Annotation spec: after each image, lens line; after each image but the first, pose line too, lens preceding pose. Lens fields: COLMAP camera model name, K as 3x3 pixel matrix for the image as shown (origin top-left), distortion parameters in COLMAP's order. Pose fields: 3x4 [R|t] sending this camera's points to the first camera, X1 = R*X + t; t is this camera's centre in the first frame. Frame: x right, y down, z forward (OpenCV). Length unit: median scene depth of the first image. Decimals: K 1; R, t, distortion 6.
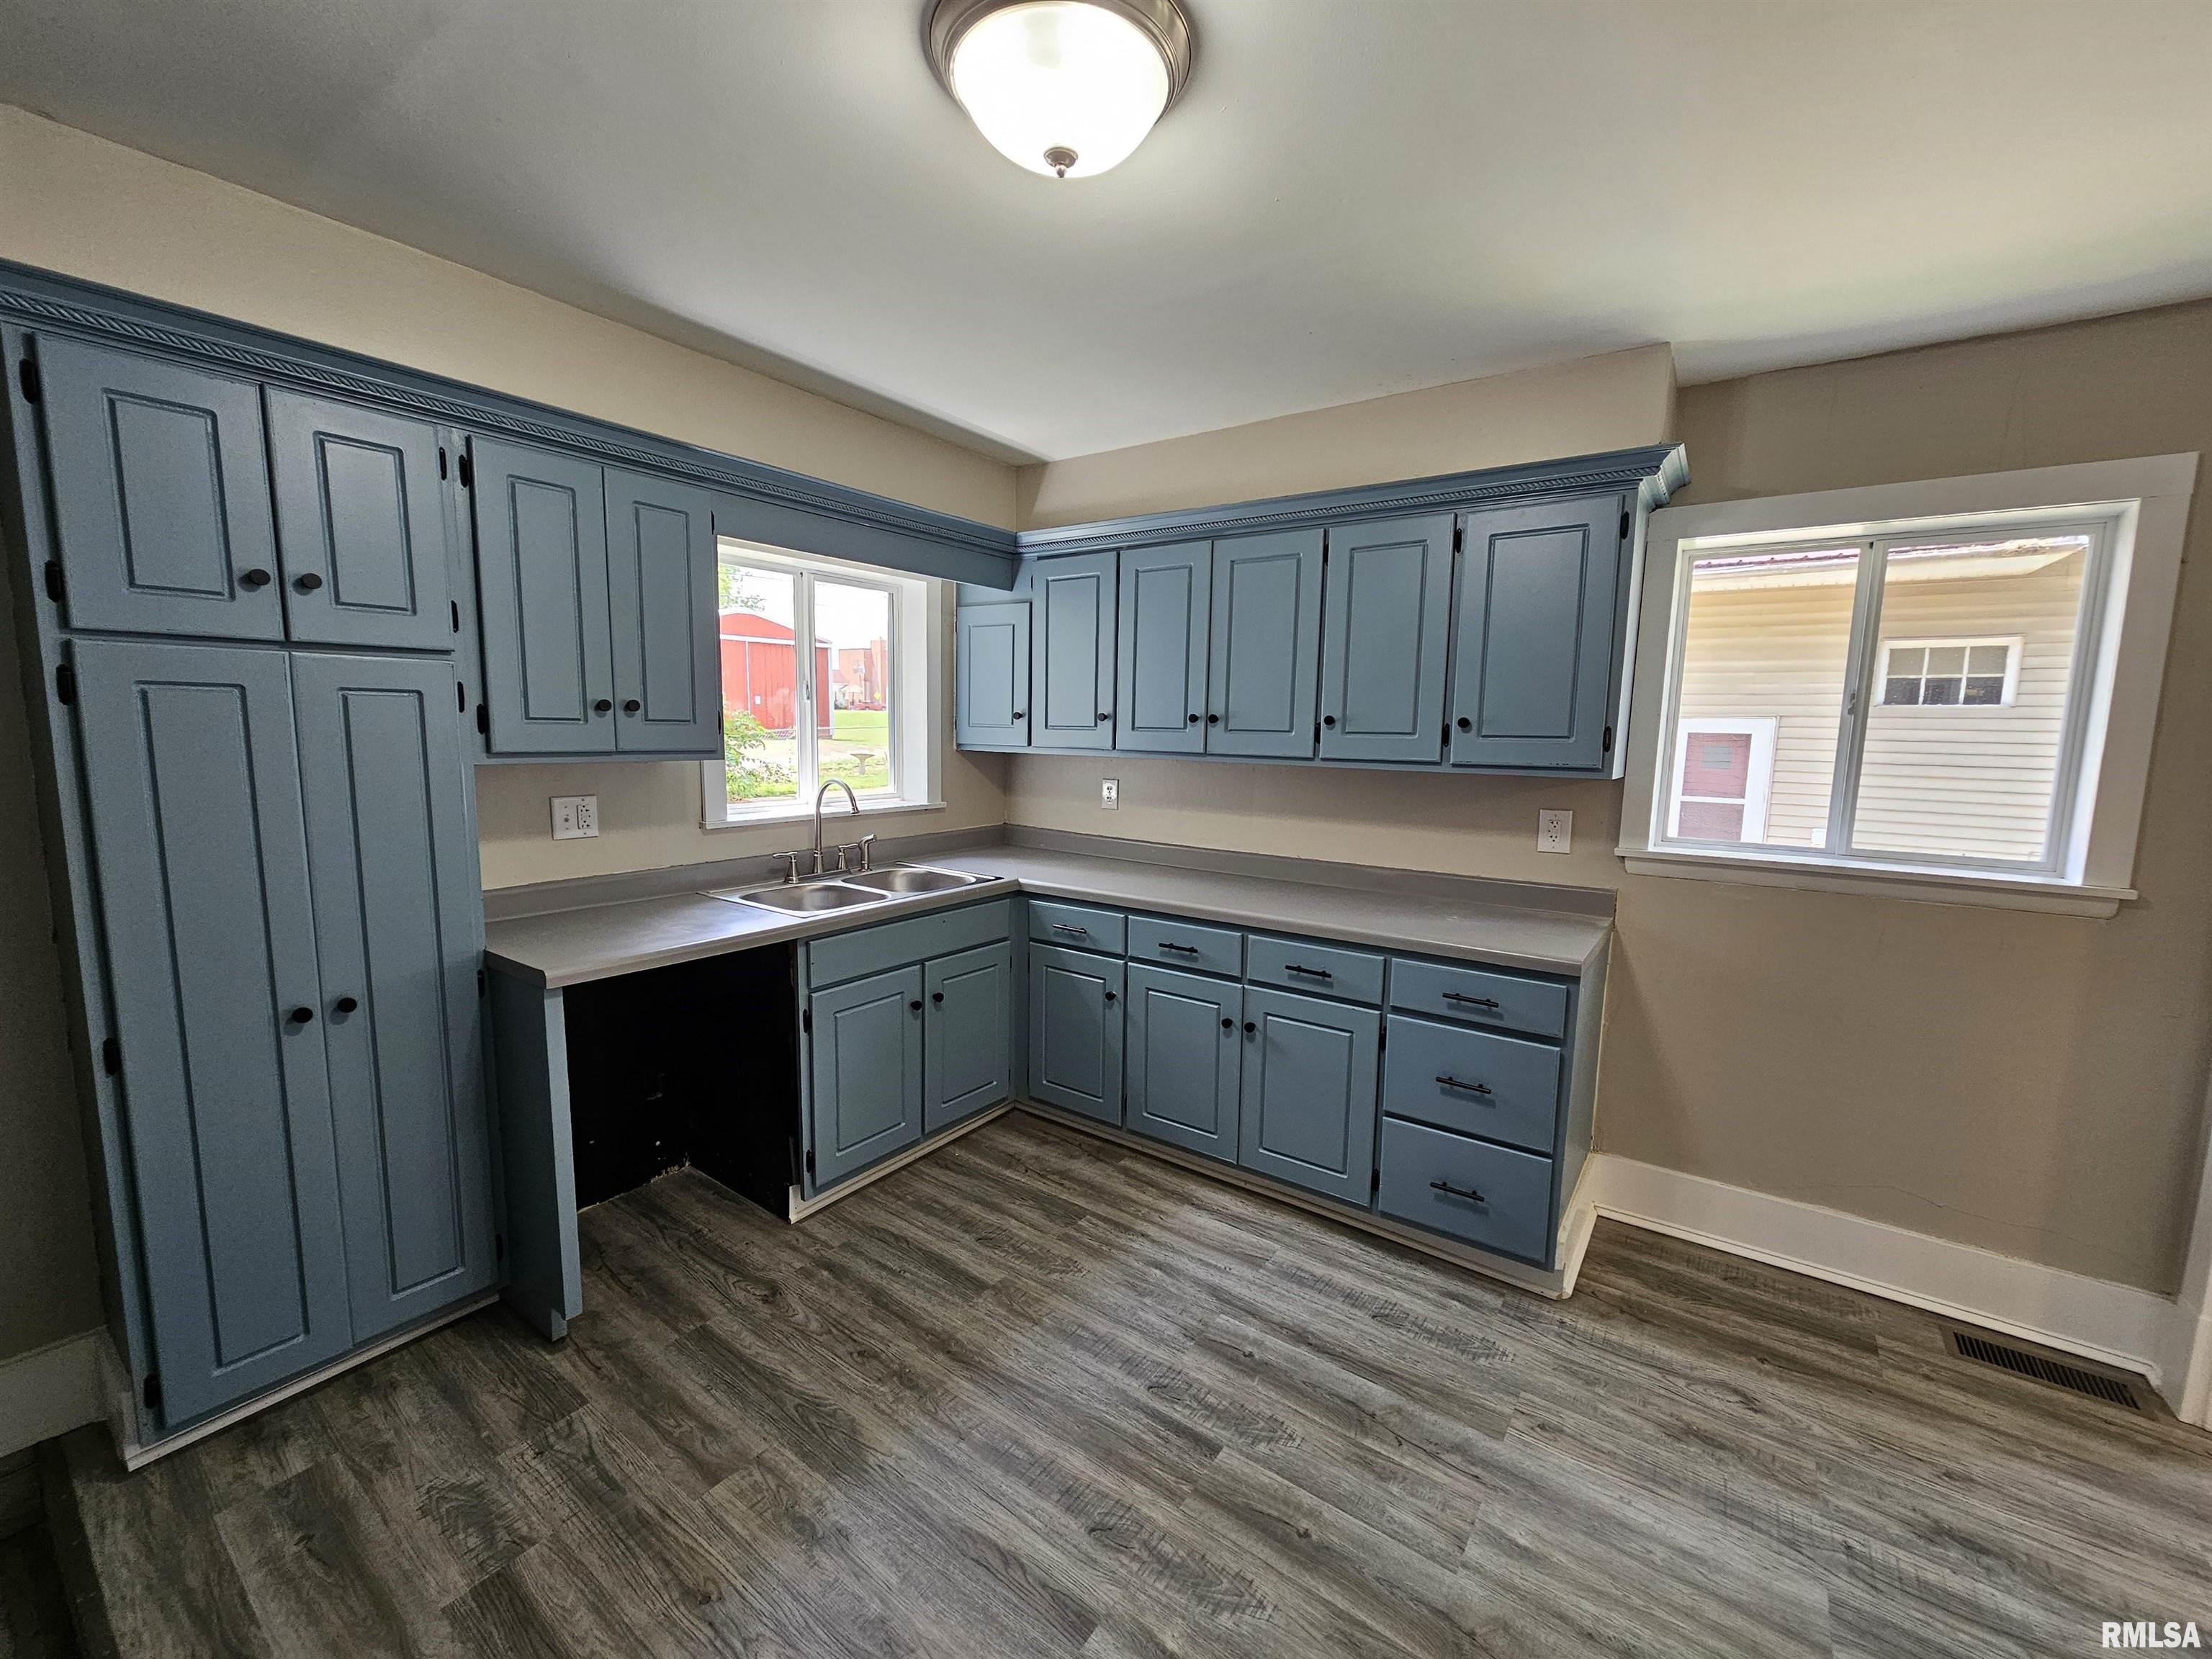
lens RADIAL K [[904.4, 0, 1112.3], [0, 904.4, 835.8], [0, 0, 1]] dist [-0.002256, 0.002239]
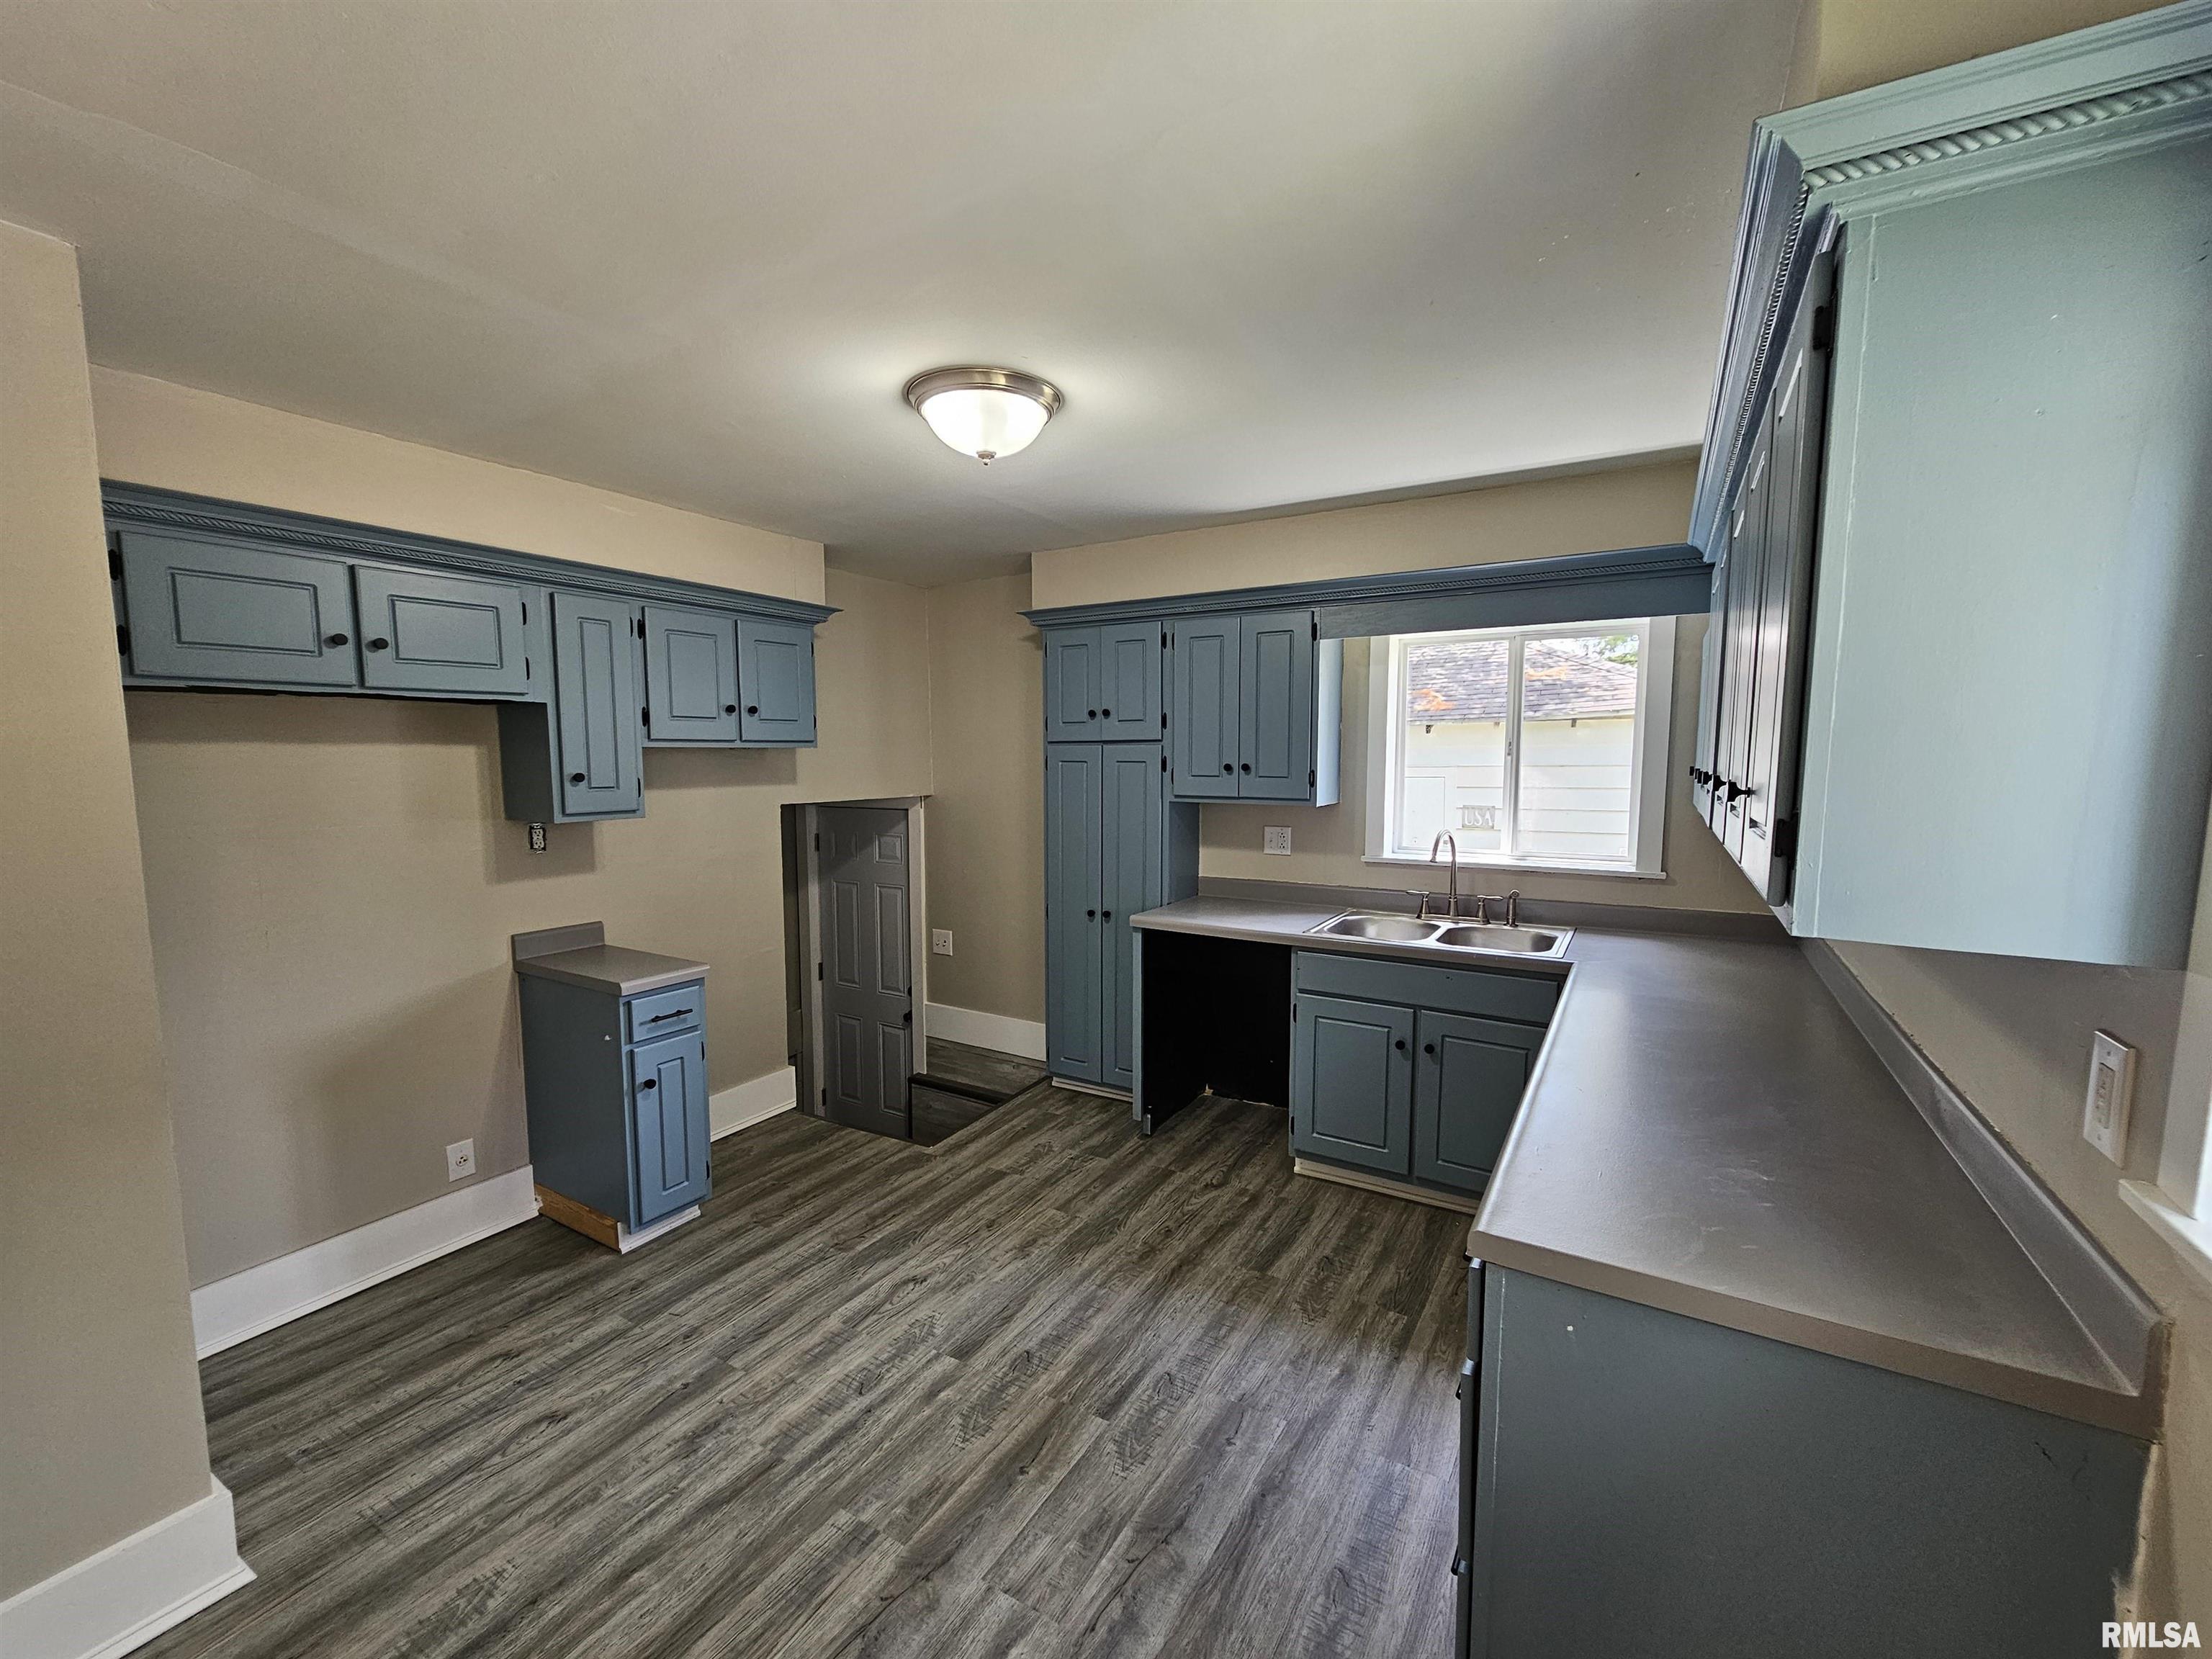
lens RADIAL K [[904.4, 0, 1112.8], [0, 904.4, 837.3], [0, 0, 1]] dist [-0.002256, 0.002239]
pose [[0.073397, 0.073437, -0.994595, 1.160140], [-0.121234, 0.990546, 0.064191, -0.117459], [0.989907, 0.115867, 0.081606, 0.804521]]
